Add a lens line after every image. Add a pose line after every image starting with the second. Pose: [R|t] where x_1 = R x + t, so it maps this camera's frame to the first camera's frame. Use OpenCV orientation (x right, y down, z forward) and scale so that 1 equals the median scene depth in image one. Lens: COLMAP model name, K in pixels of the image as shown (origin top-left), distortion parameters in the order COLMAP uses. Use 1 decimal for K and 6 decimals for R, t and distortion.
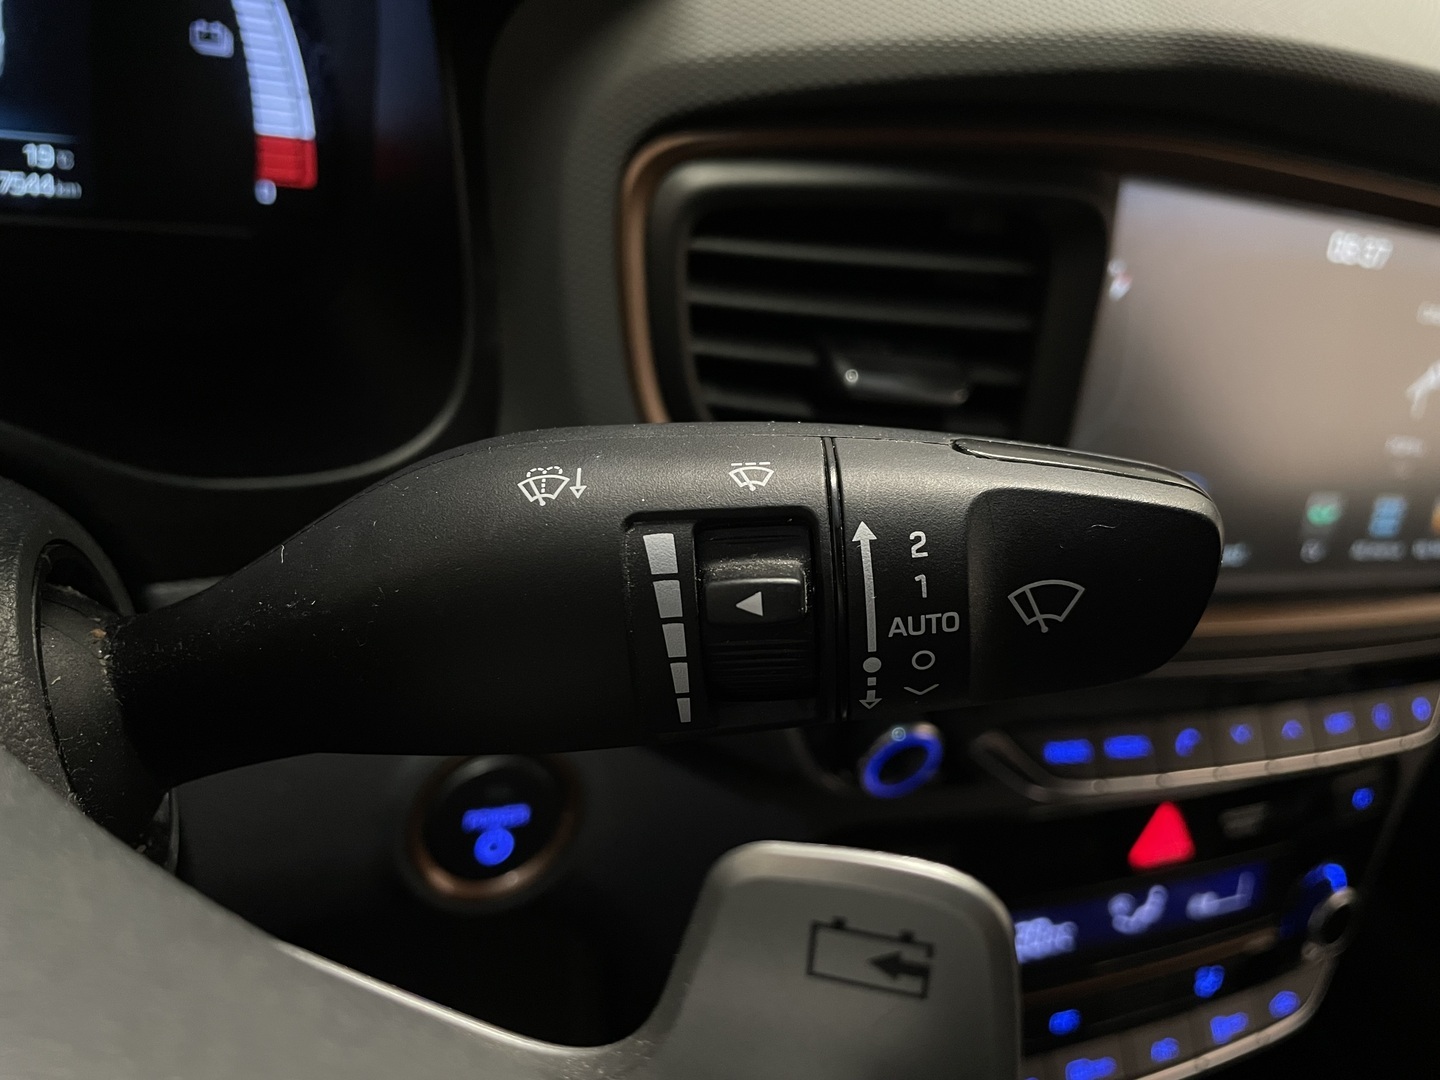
lens RADIAL K [[1132.1, 0, 720.0], [0, 1132.1, 540.0], [0, 0, 1]] dist [0.069028, -0.106627]
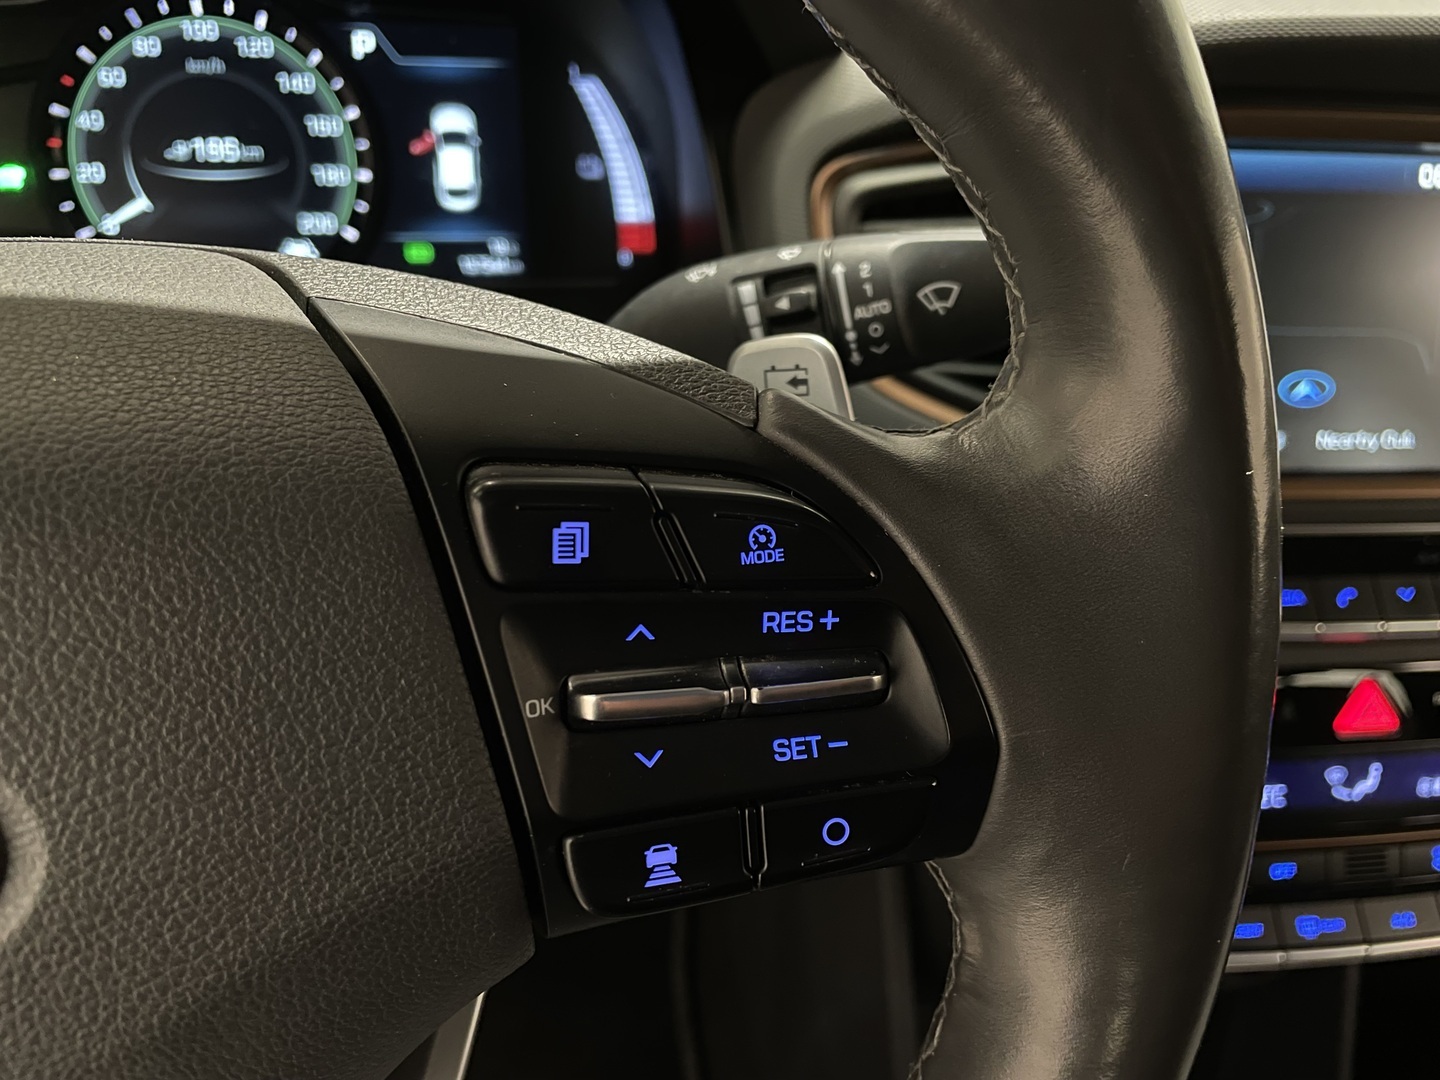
lens RADIAL K [[1132.1, 0, 720.0], [0, 1132.1, 540.0], [0, 0, 1]] dist [0.069028, -0.106627]
pose [[0.938505, -0.070957, -0.337897, 0.265037], [0.025092, 0.990083, -0.138222, 0.344589], [0.344354, 0.121244, 0.930978, -0.429102]]
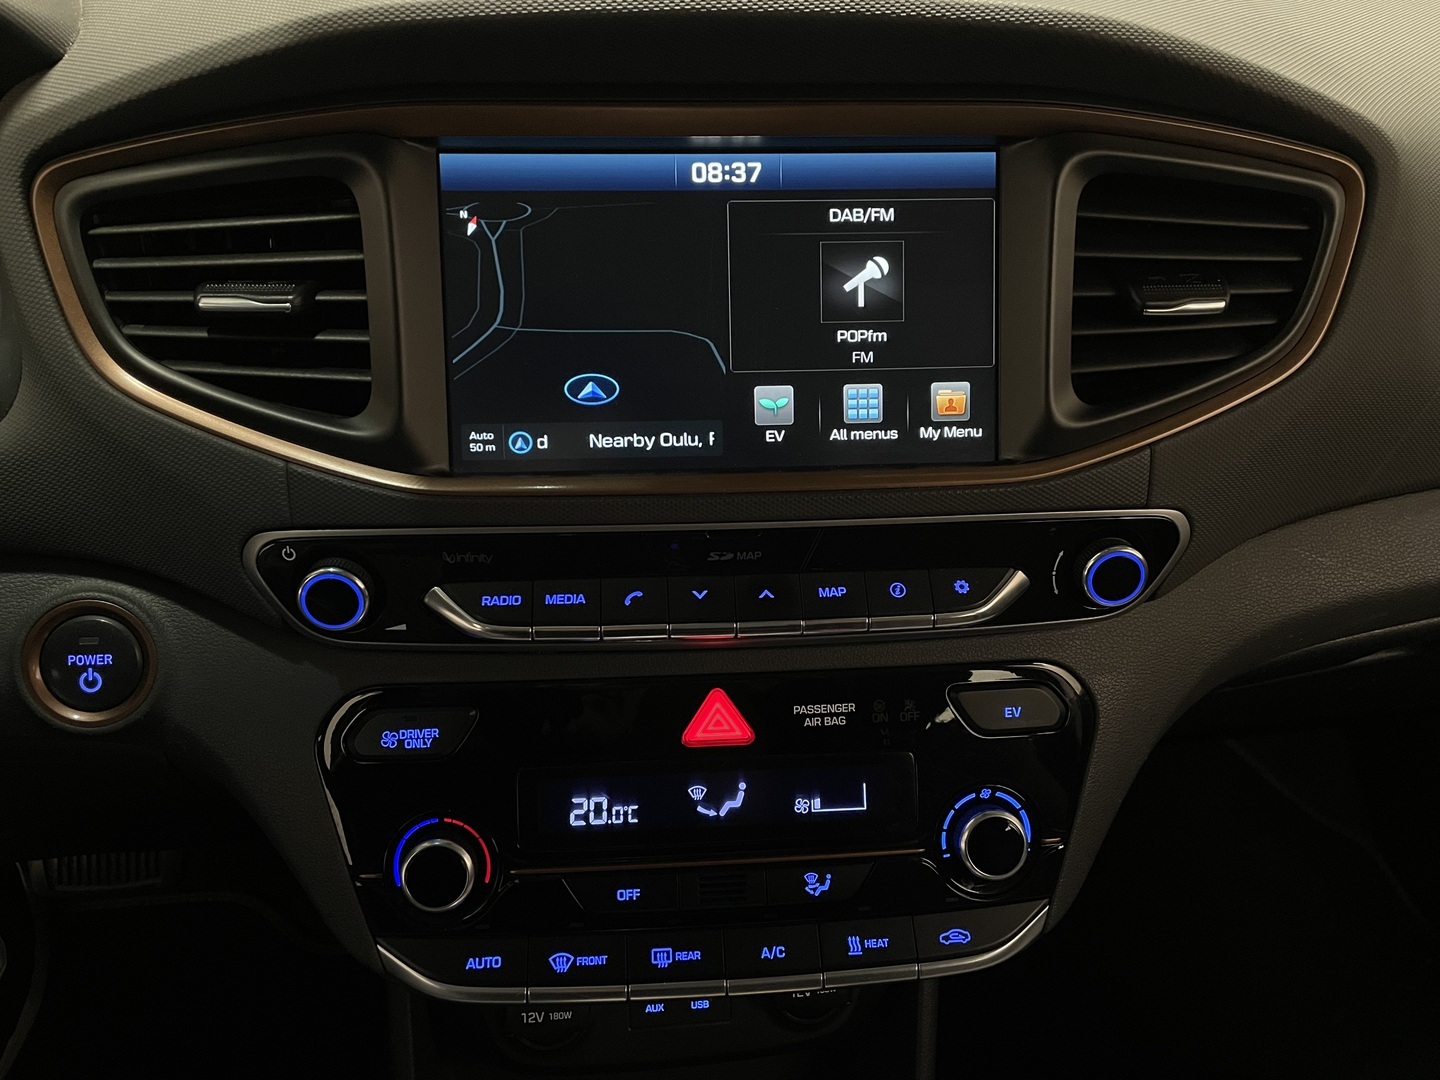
lens RADIAL K [[1089.9, 0, 719.4], [0, 1089.9, 527.7], [0, 0, 1]] dist [0.103780, -0.132044]
pose [[0.922338, -0.117383, -0.368121, 1.174819], [0.032117, 0.972730, -0.229705, 0.470816], [0.385046, 0.200043, 0.900956, 0.031406]]
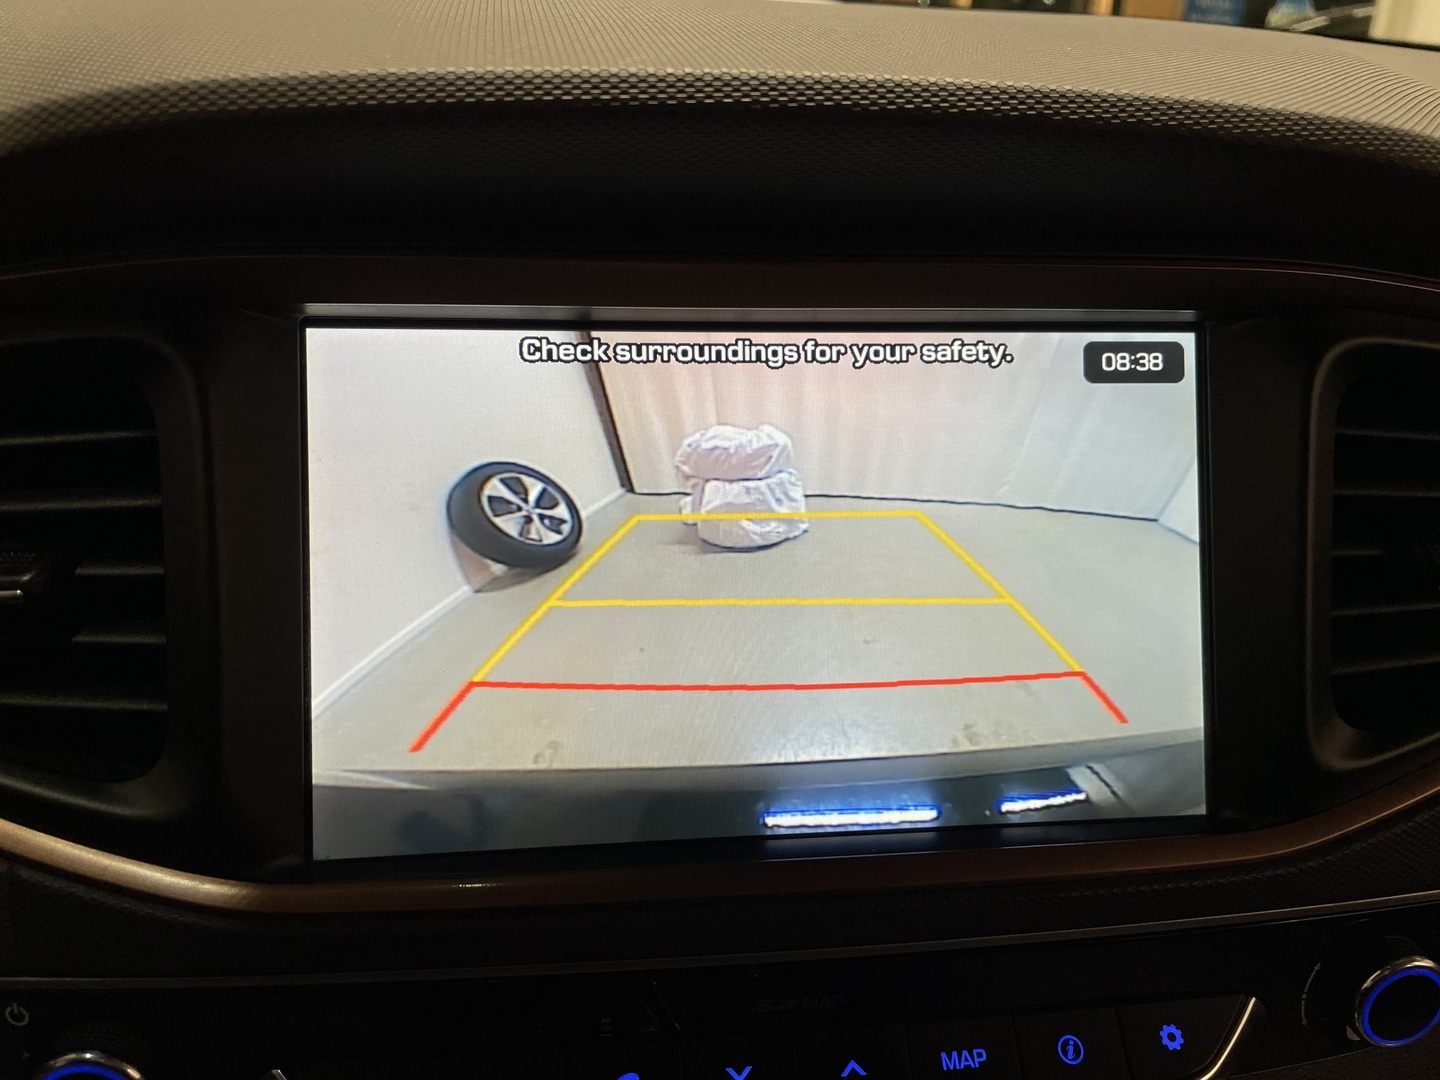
lens RADIAL K [[1132.1, 0, 720.0], [0, 1132.1, 540.0], [0, 0, 1]] dist [0.069028, -0.106627]
pose [[0.941053, -0.132629, -0.311175, 0.922208], [0.041894, 0.958542, -0.281854, 0.081333], [0.335656, 0.252203, 0.907595, 0.435657]]
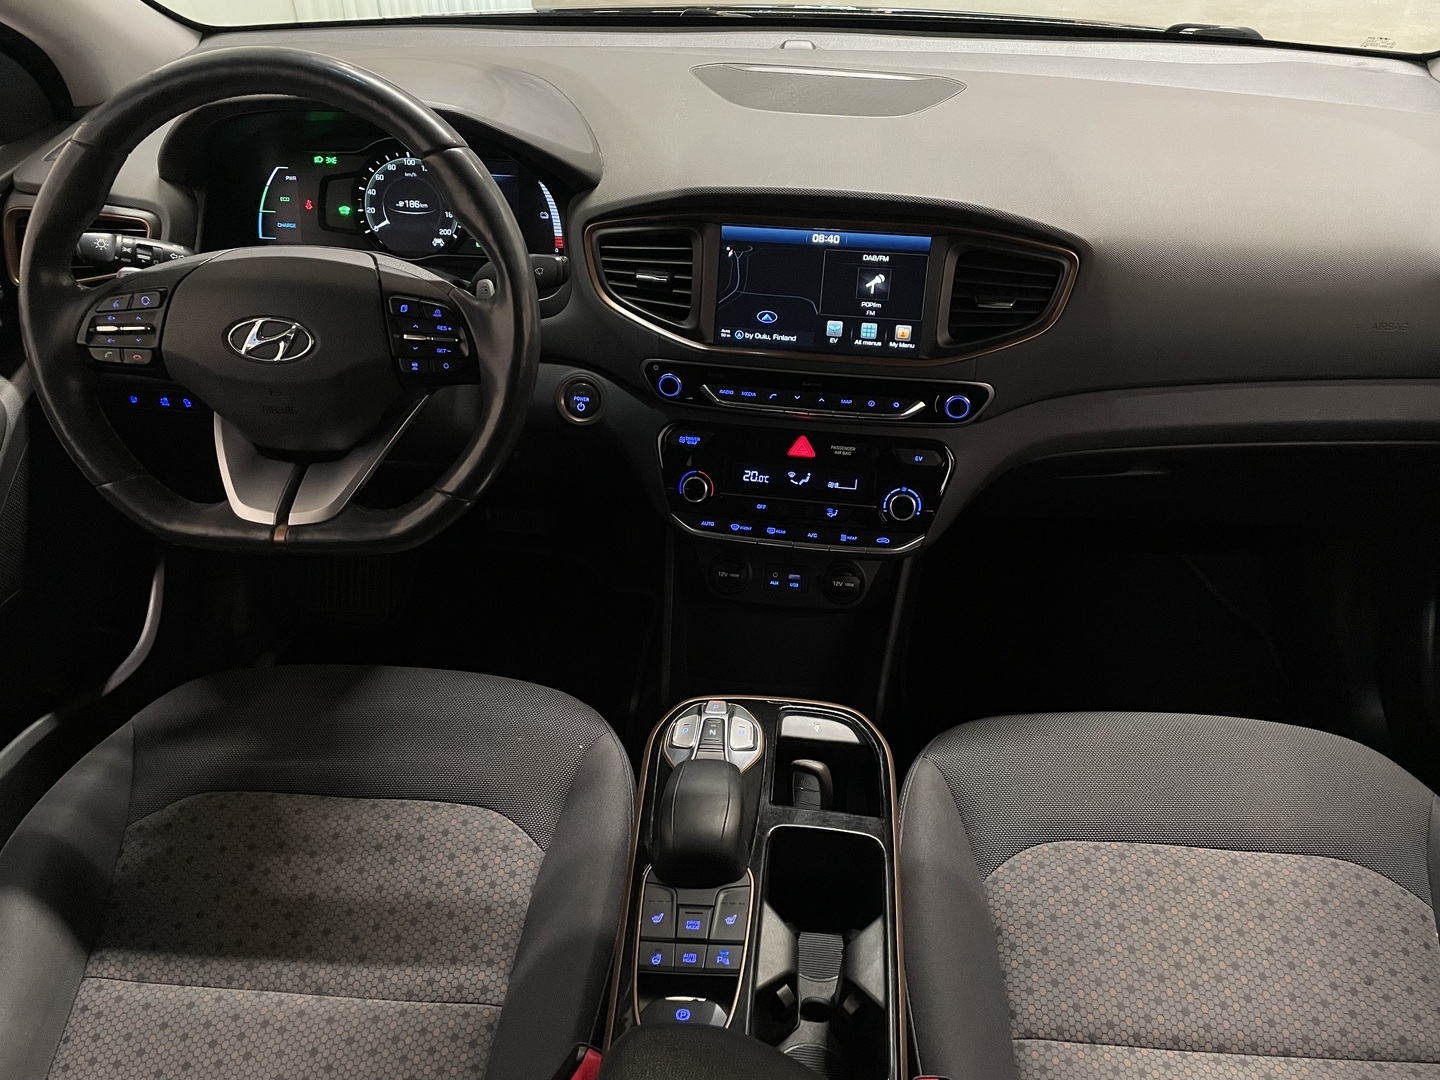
lens RADIAL K [[1089.9, 0, 719.4], [0, 1089.9, 527.7], [0, 0, 1]] dist [0.103780, -0.132044]
pose [[0.828291, 0.046134, -0.558396, 2.596738], [-0.118127, 0.988582, -0.093546, 1.091011], [0.547704, 0.143445, 0.824284, -1.991765]]
